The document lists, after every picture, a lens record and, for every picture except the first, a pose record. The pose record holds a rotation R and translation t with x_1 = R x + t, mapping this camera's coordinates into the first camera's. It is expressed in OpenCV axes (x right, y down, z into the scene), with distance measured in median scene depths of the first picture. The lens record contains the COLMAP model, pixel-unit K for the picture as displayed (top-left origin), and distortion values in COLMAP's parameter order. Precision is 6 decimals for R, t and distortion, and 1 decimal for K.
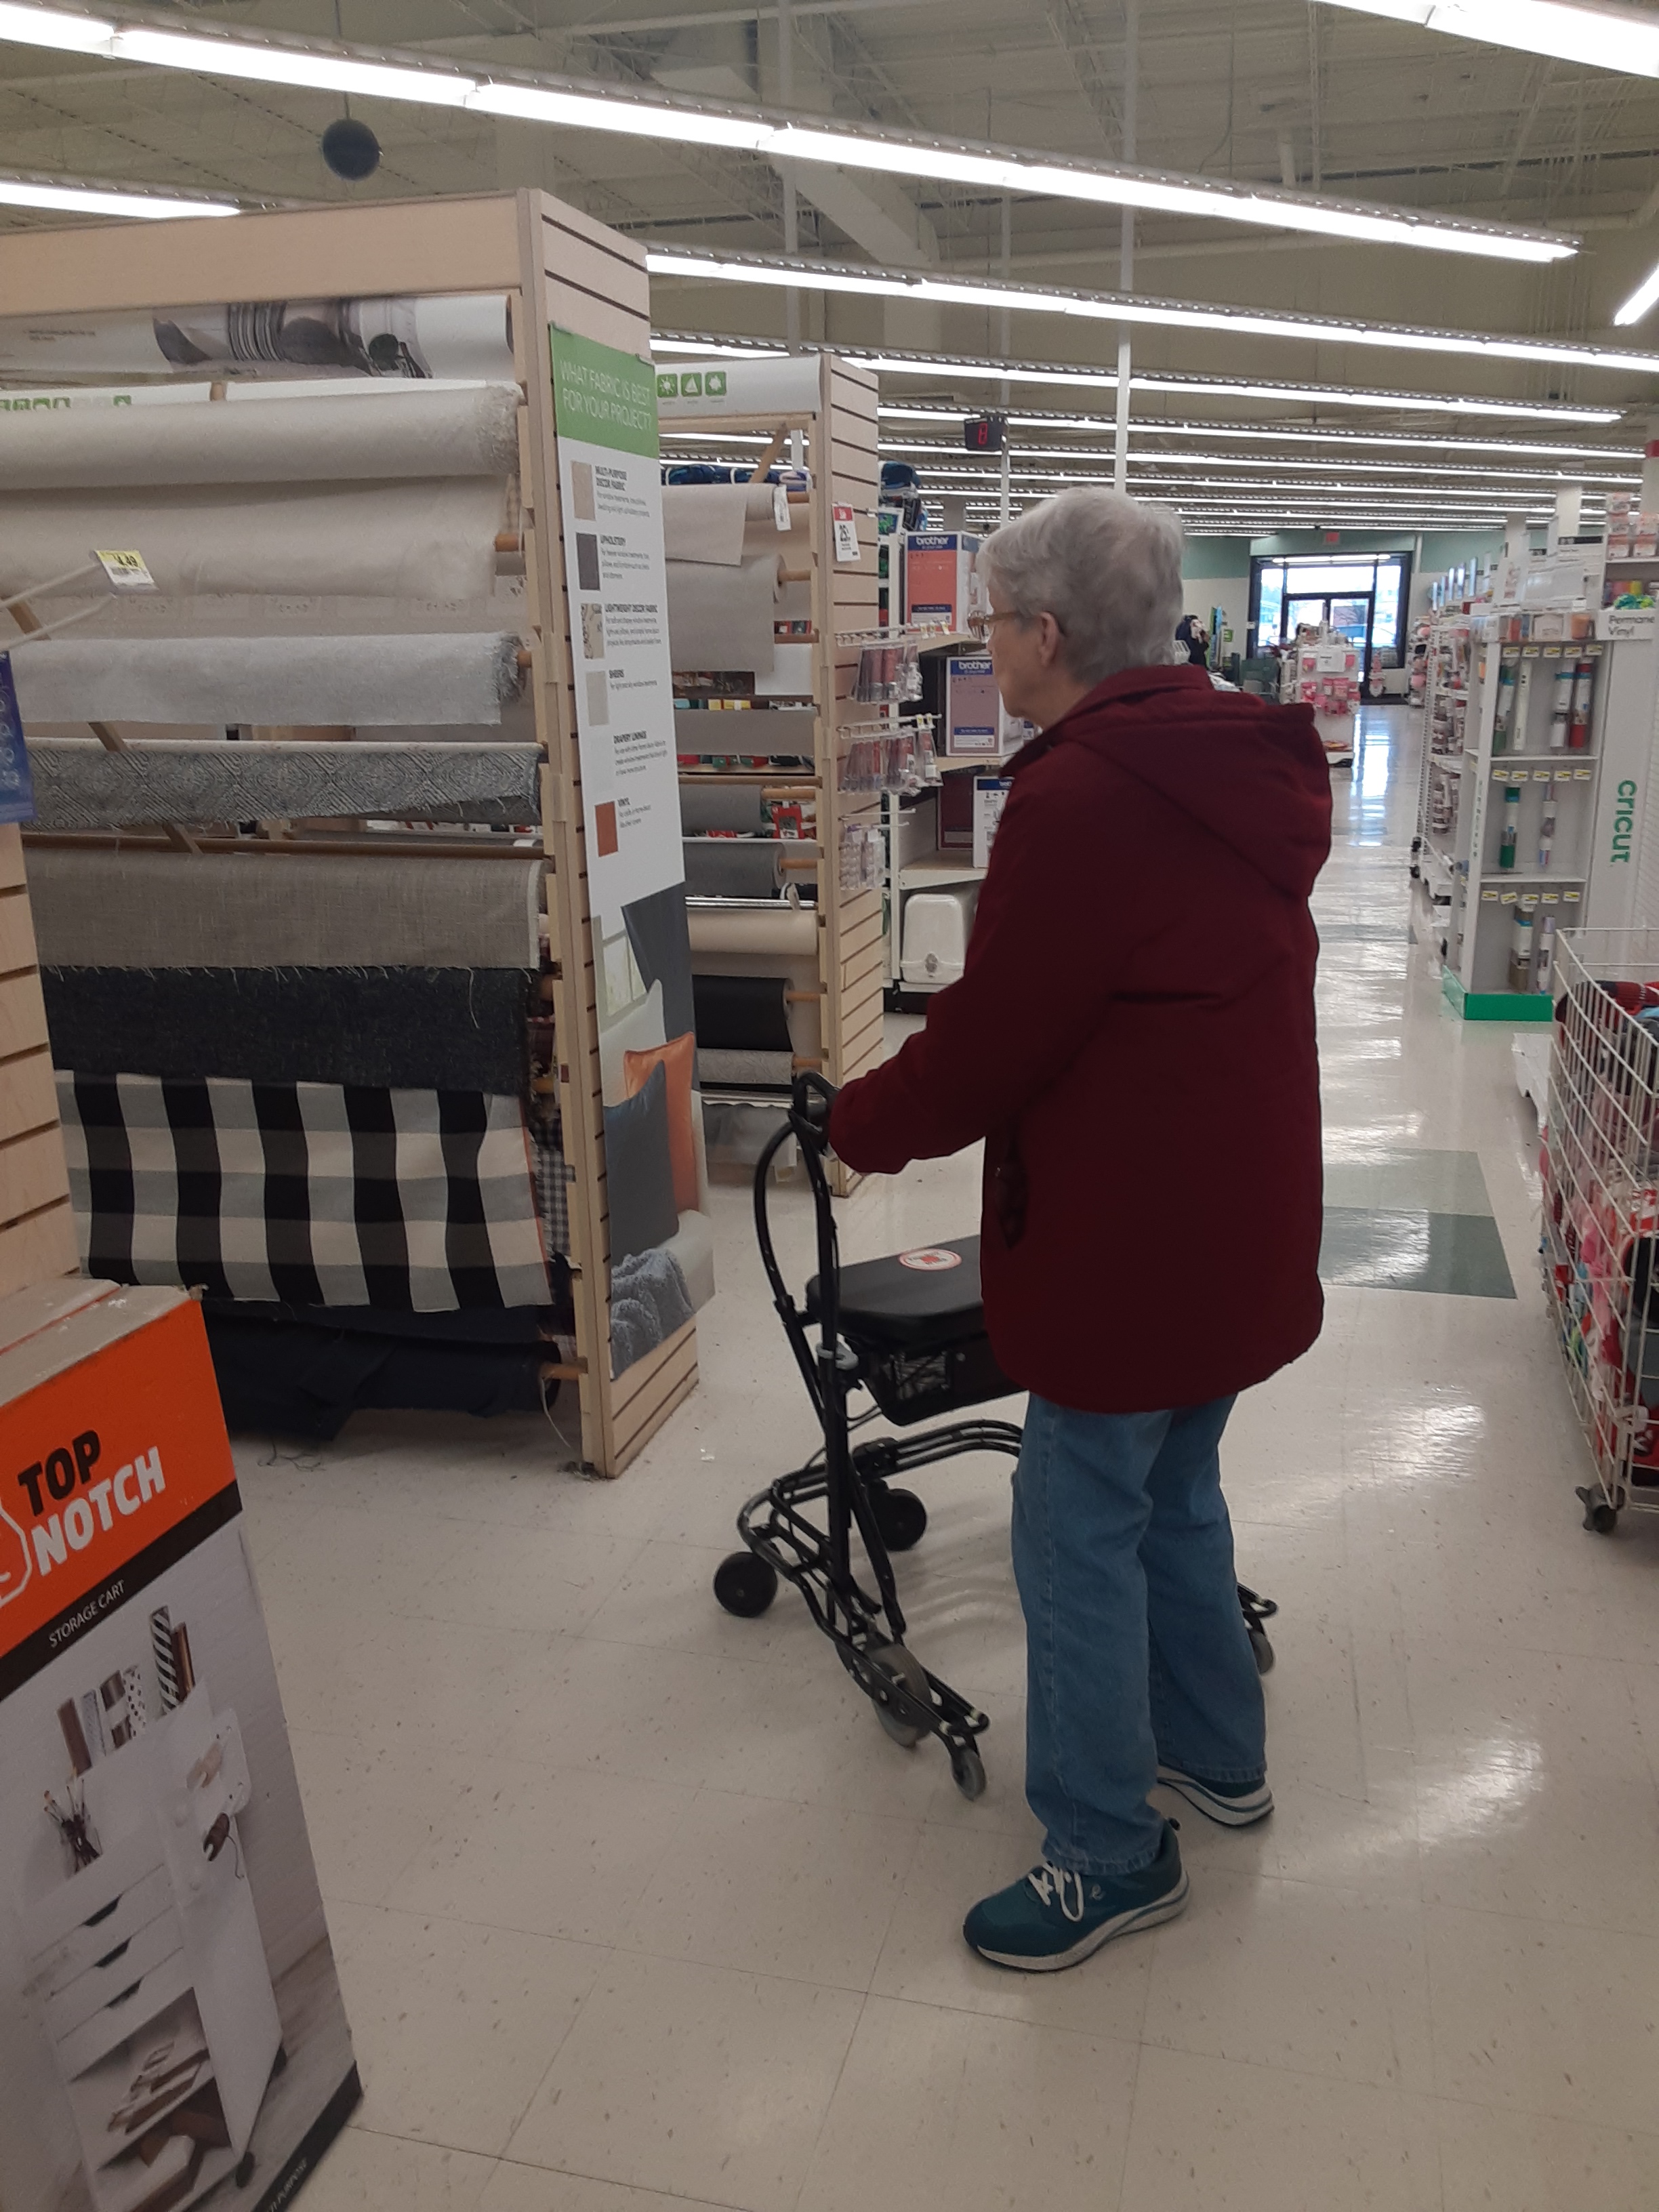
lens RADIAL K [[1768.9, 0, 829.5], [0, 1768.9, 1106.0], [0, 0, 1]] dist [0.103123, -0.173369]
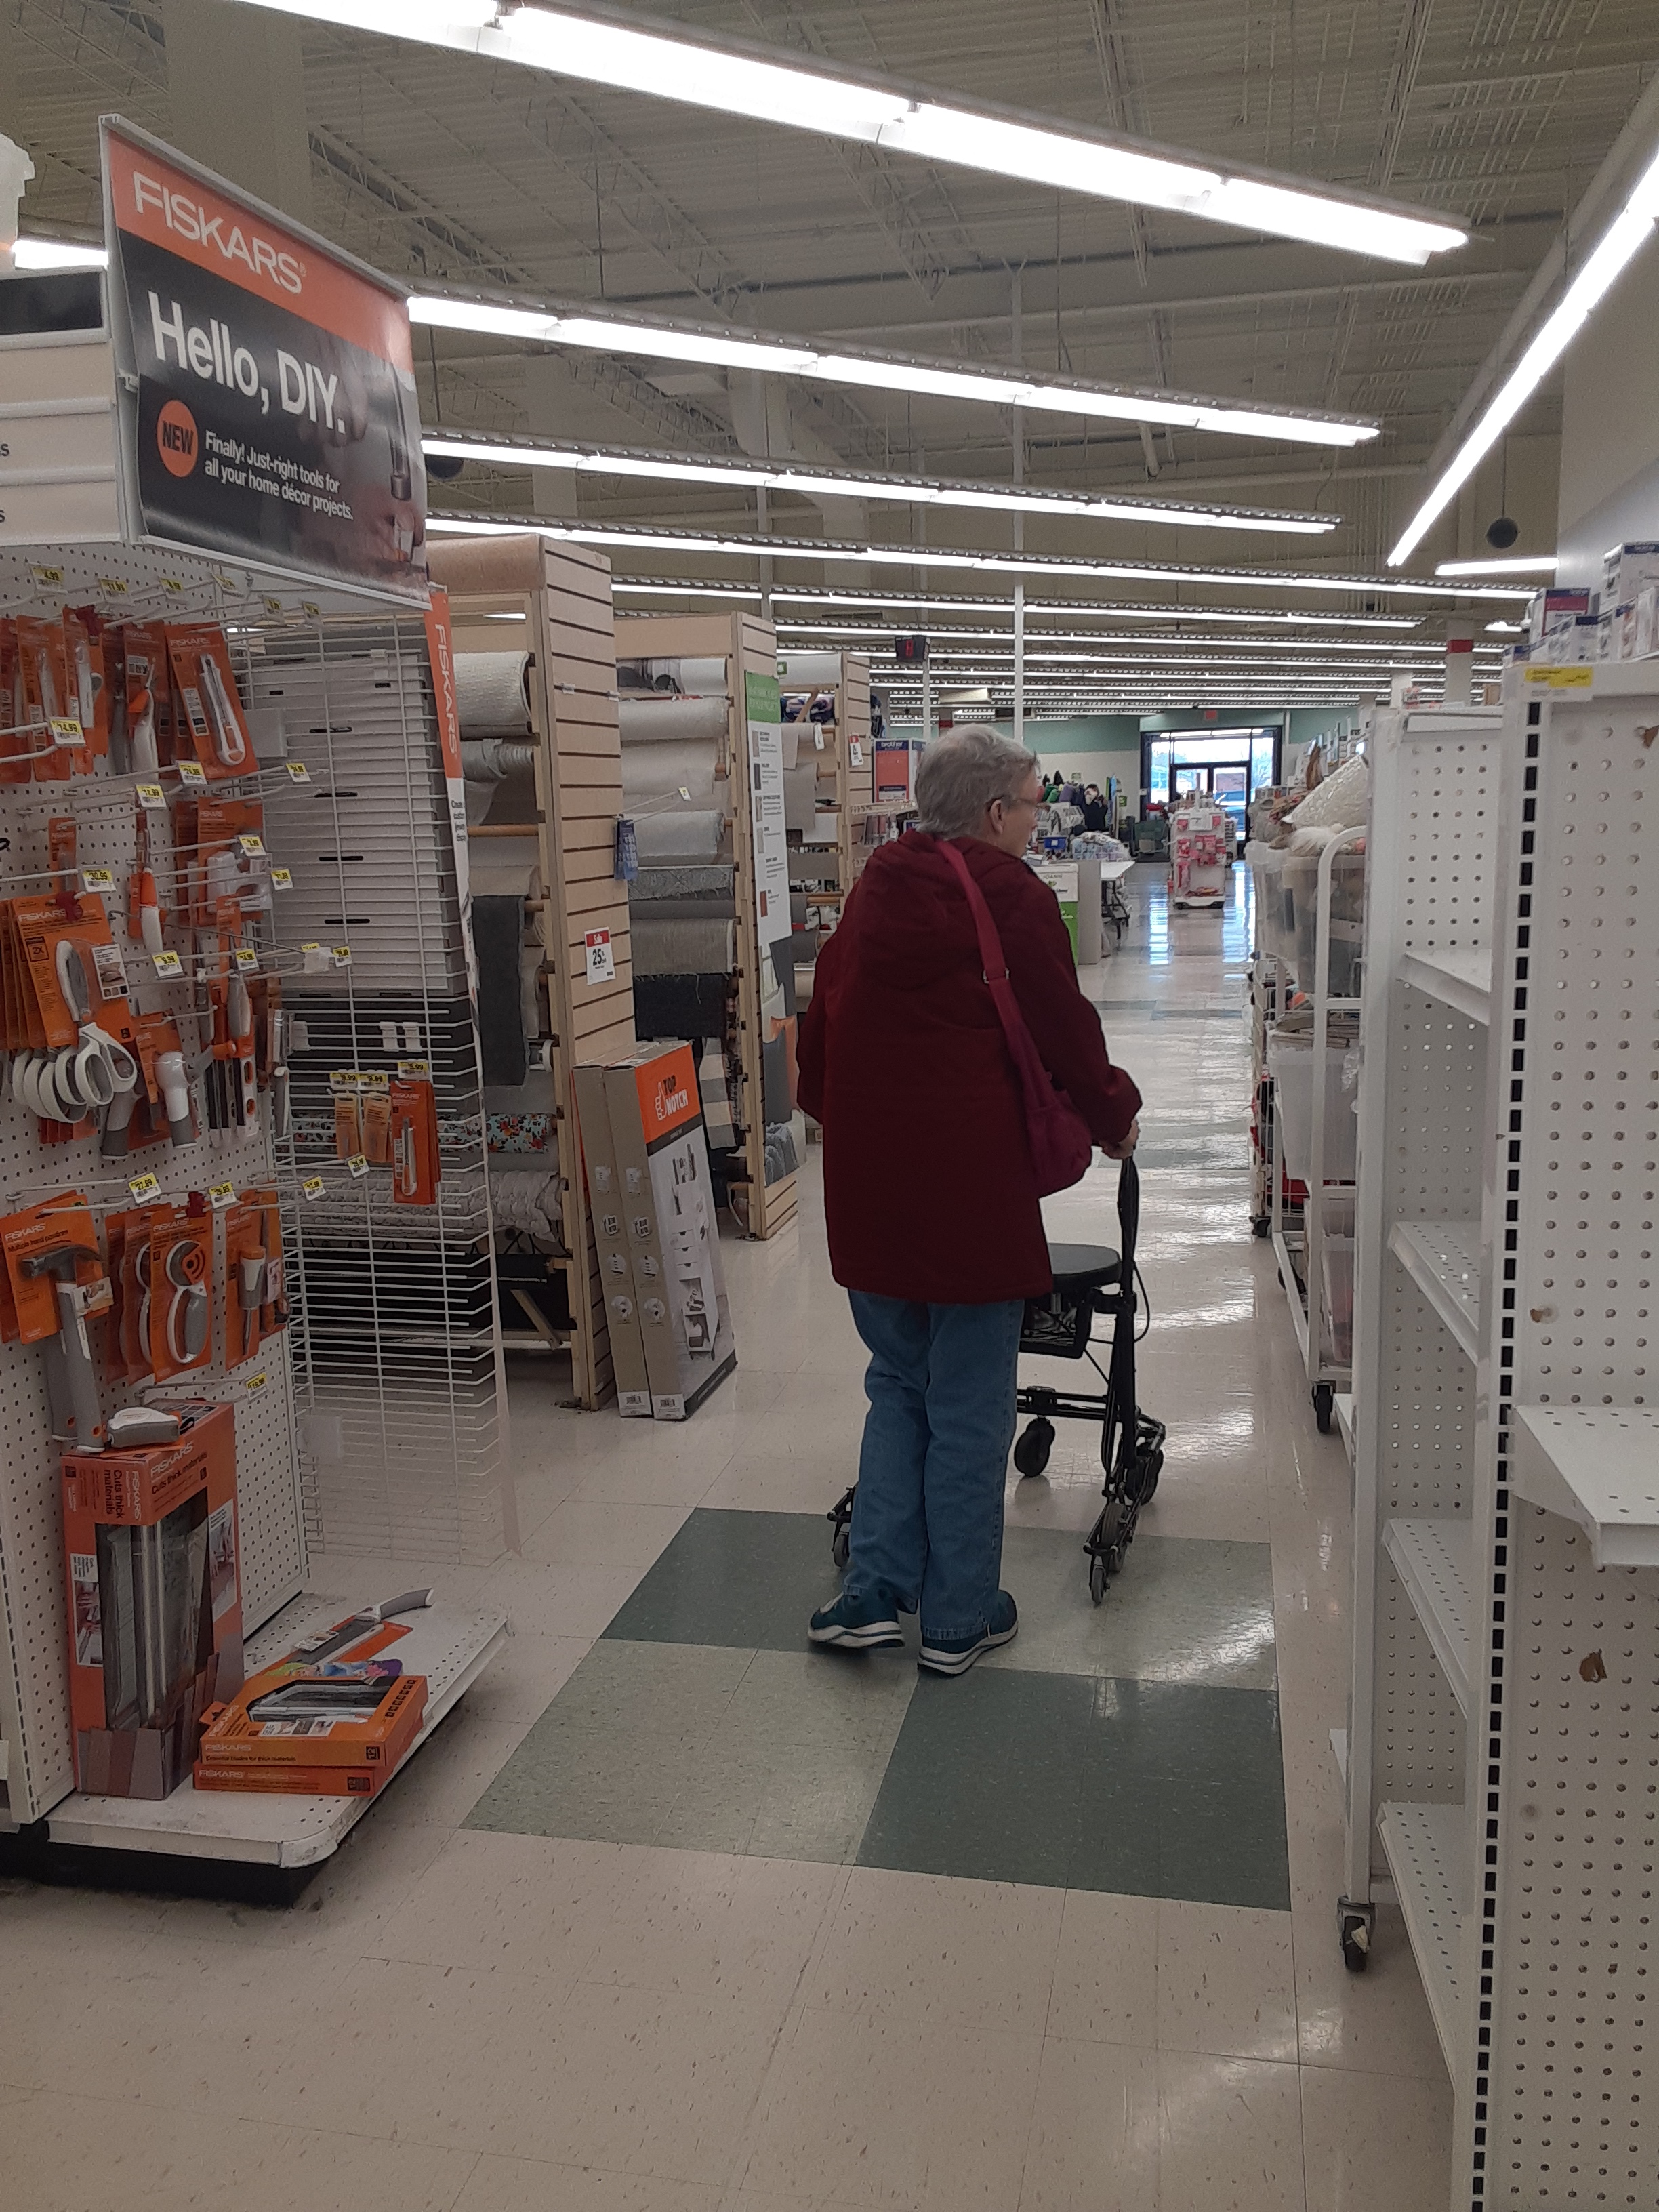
lens RADIAL K [[1746.5, 0, 829.5], [0, 1746.5, 1106.0], [0, 0, 1]] dist [0.103602, -0.148644]
pose [[0.998935, -0.020330, 0.041431, -0.035002], [0.023870, 0.995937, -0.086827, 0.062978], [-0.039497, 0.087724, 0.995362, -0.245368]]
